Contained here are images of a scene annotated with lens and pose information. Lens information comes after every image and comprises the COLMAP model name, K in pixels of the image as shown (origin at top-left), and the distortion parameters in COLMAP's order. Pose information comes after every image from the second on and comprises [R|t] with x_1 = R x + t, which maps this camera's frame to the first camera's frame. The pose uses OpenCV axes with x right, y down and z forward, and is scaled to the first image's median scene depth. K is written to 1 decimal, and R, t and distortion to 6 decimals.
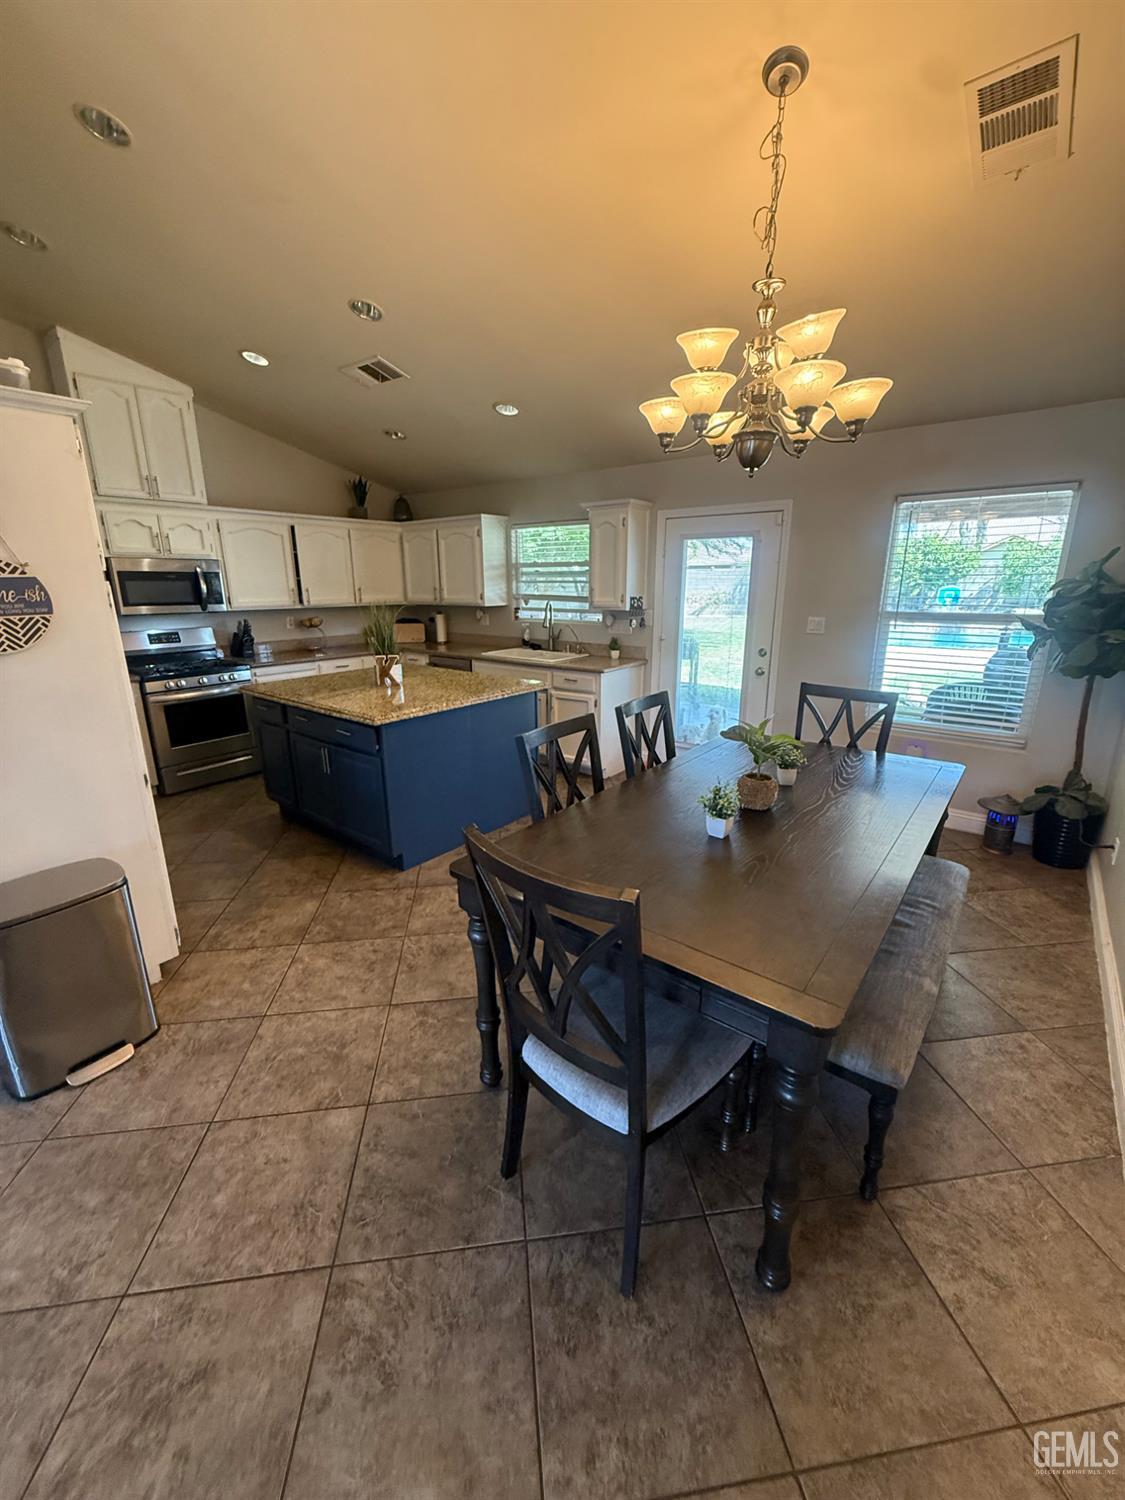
lens RADIAL K [[595.8, 0, 563.4], [0, 595.8, 744.9], [0, 0, 1]] dist [0.000372, -0.000065]
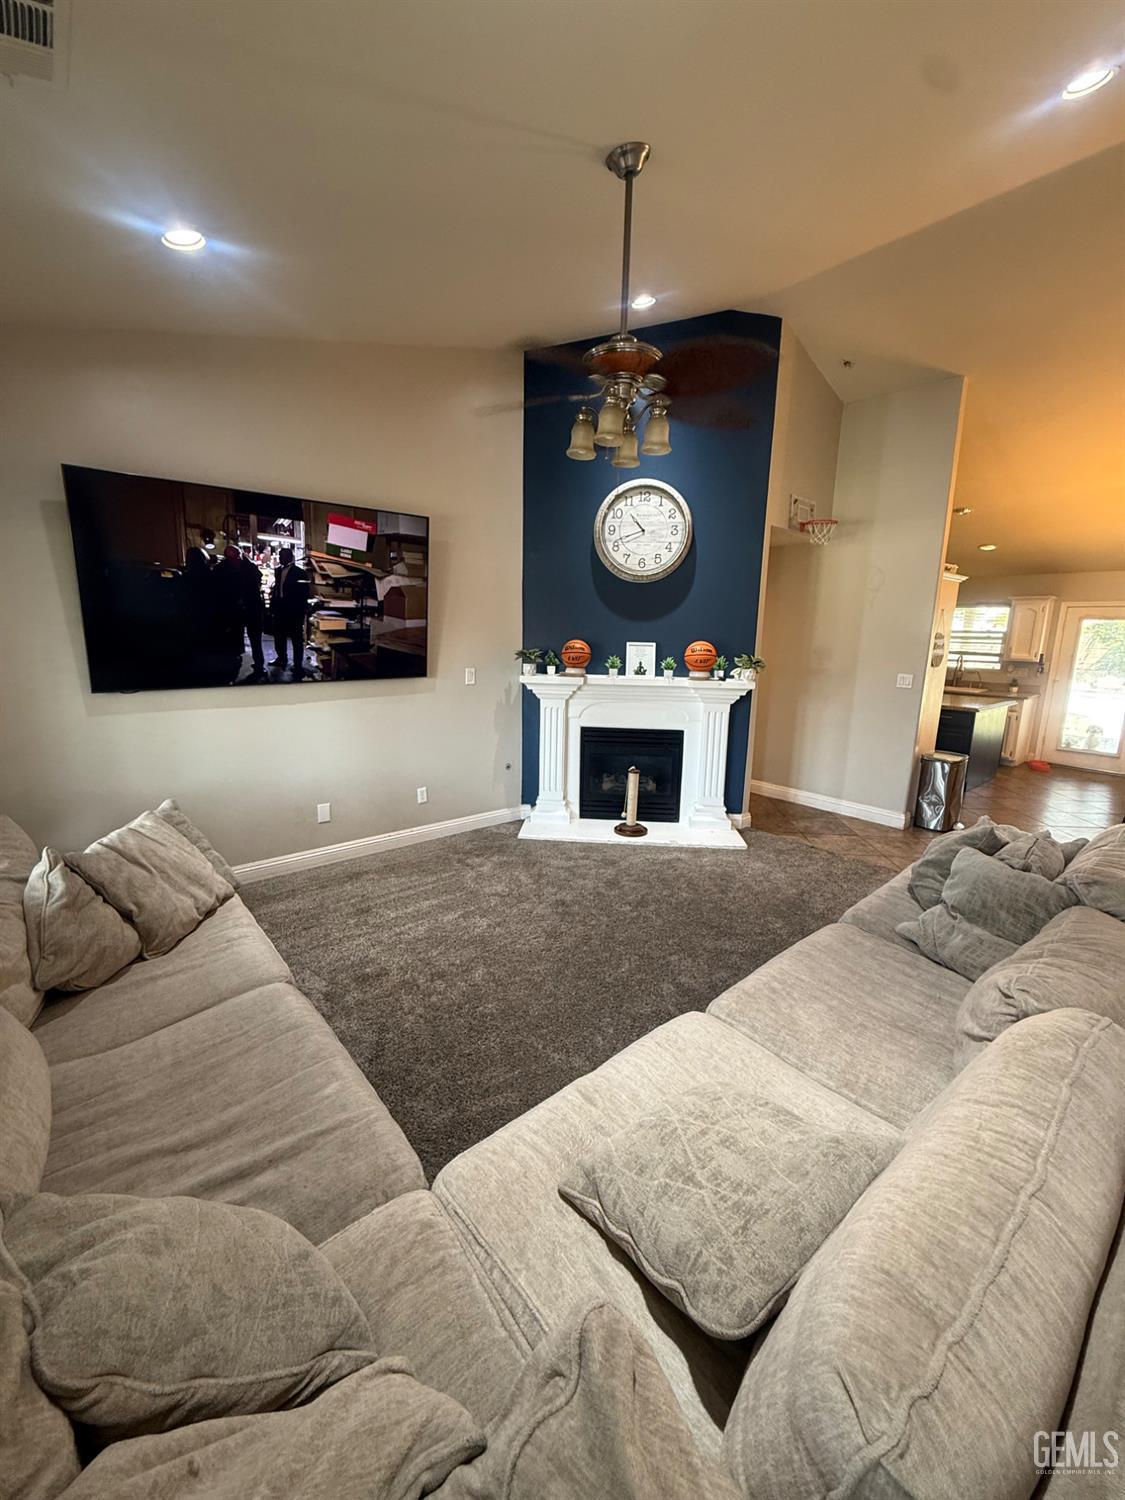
lens RADIAL K [[595.8, 0, 567.5], [0, 595.8, 745.5], [0, 0, 1]] dist [0.000372, -0.000065]
pose [[0.983327, 0.059368, -0.171884, -0.861749], [-0.073514, 0.994307, -0.077134, 0.218080], [0.166326, 0.088484, 0.982093, -0.781797]]
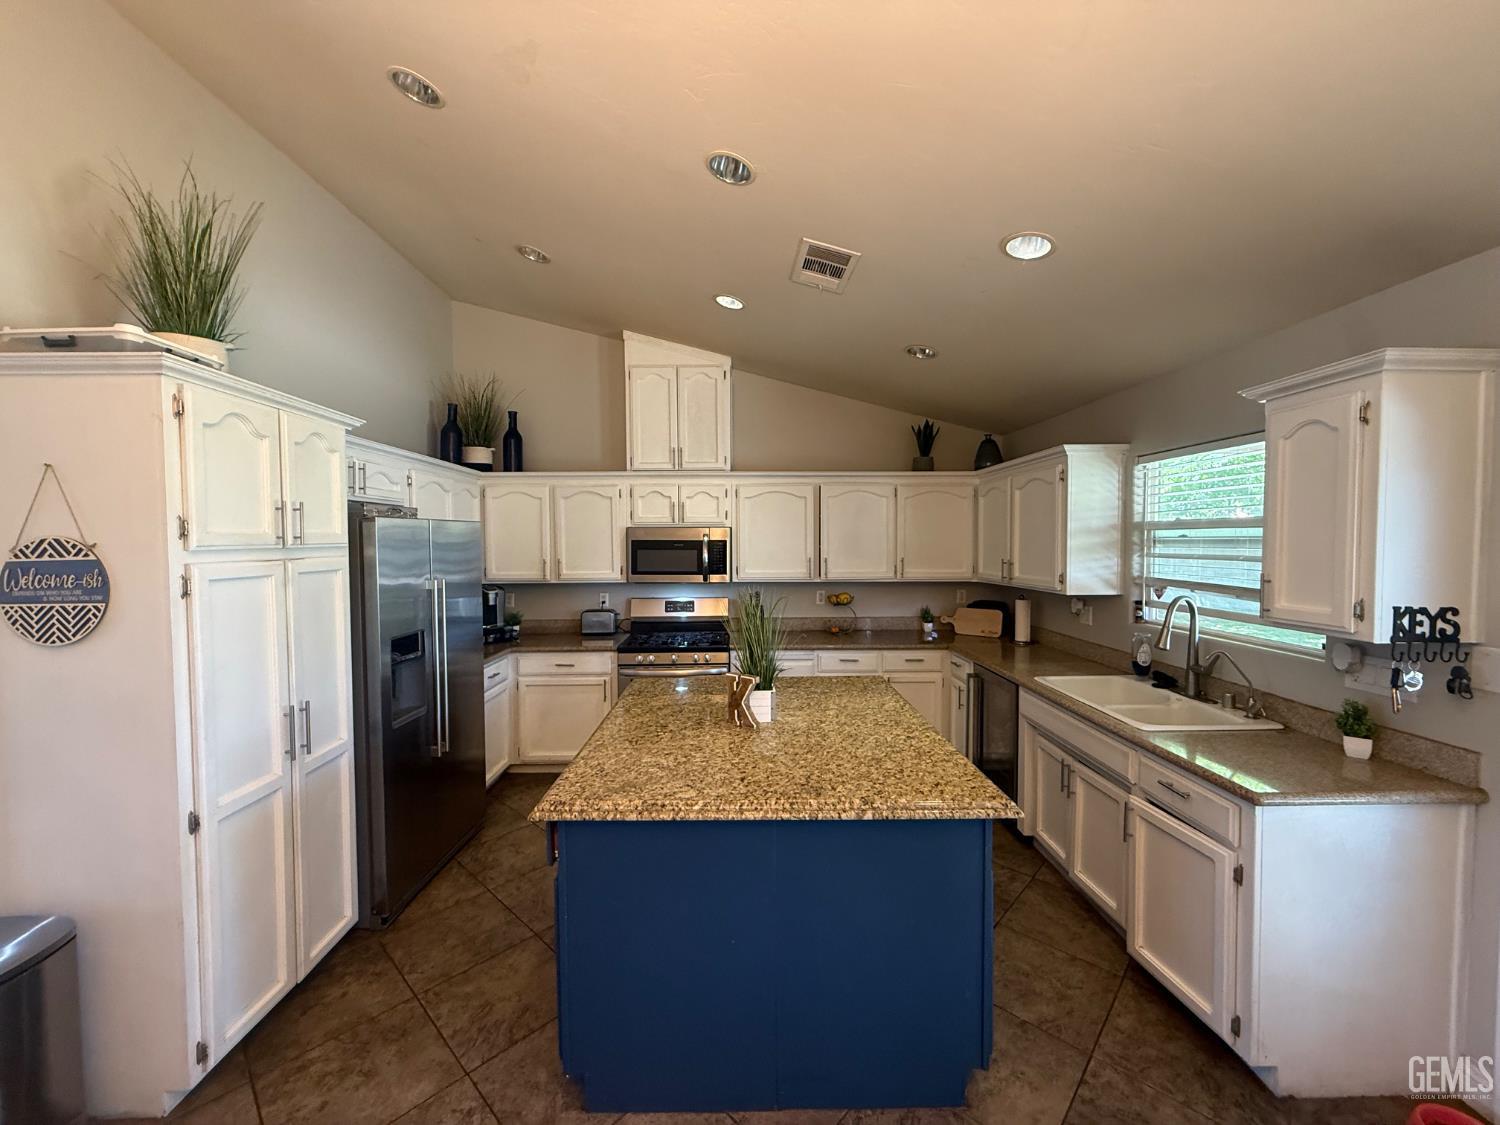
lens RADIAL K [[595.8, 0, 744.4], [0, 595.8, 562.1], [0, 0, 1]] dist [0.000372, -0.000065]
pose [[0.630423, 0.028319, -0.775735, 0.142277], [-0.206746, 0.969363, -0.132630, -0.145467], [0.748213, 0.243993, 0.616964, 0.476208]]
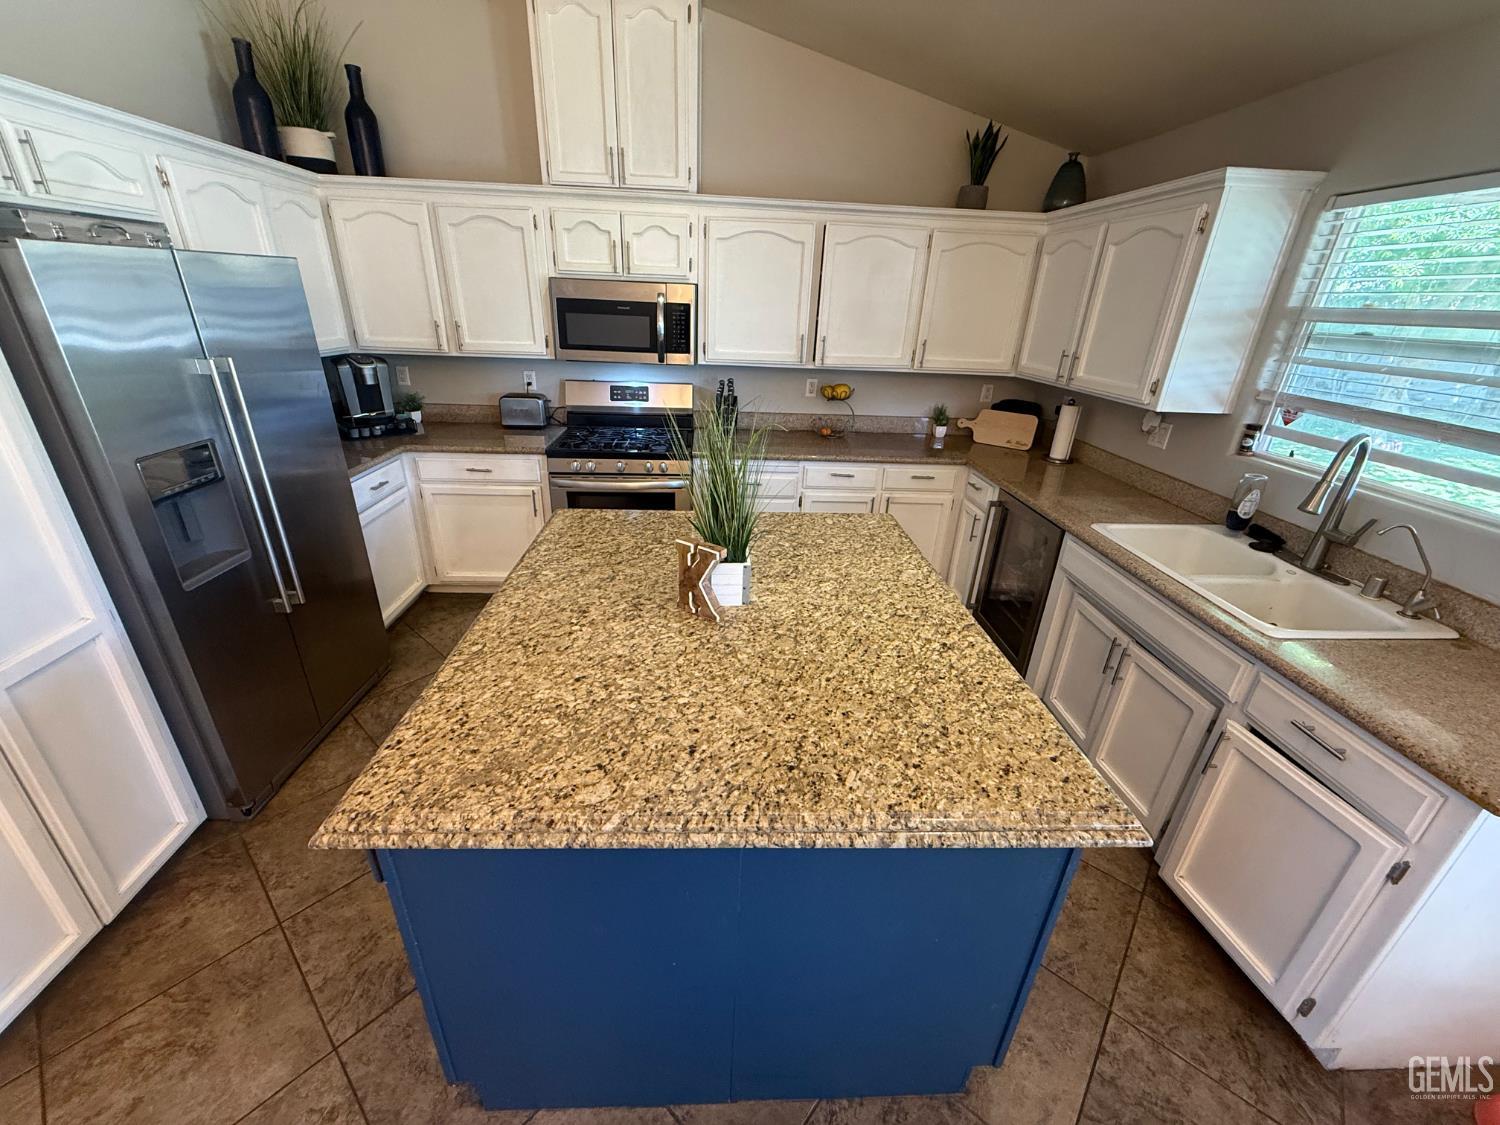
lens RADIAL K [[595.8, 0, 744.4], [0, 595.8, 561.6], [0, 0, 1]] dist [0.000372, -0.000065]
pose [[0.658200, 0.331641, -0.675860, -0.004203], [-0.241352, 0.943314, 0.227834, -0.188908], [0.713107, 0.013160, 0.700932, 0.594998]]
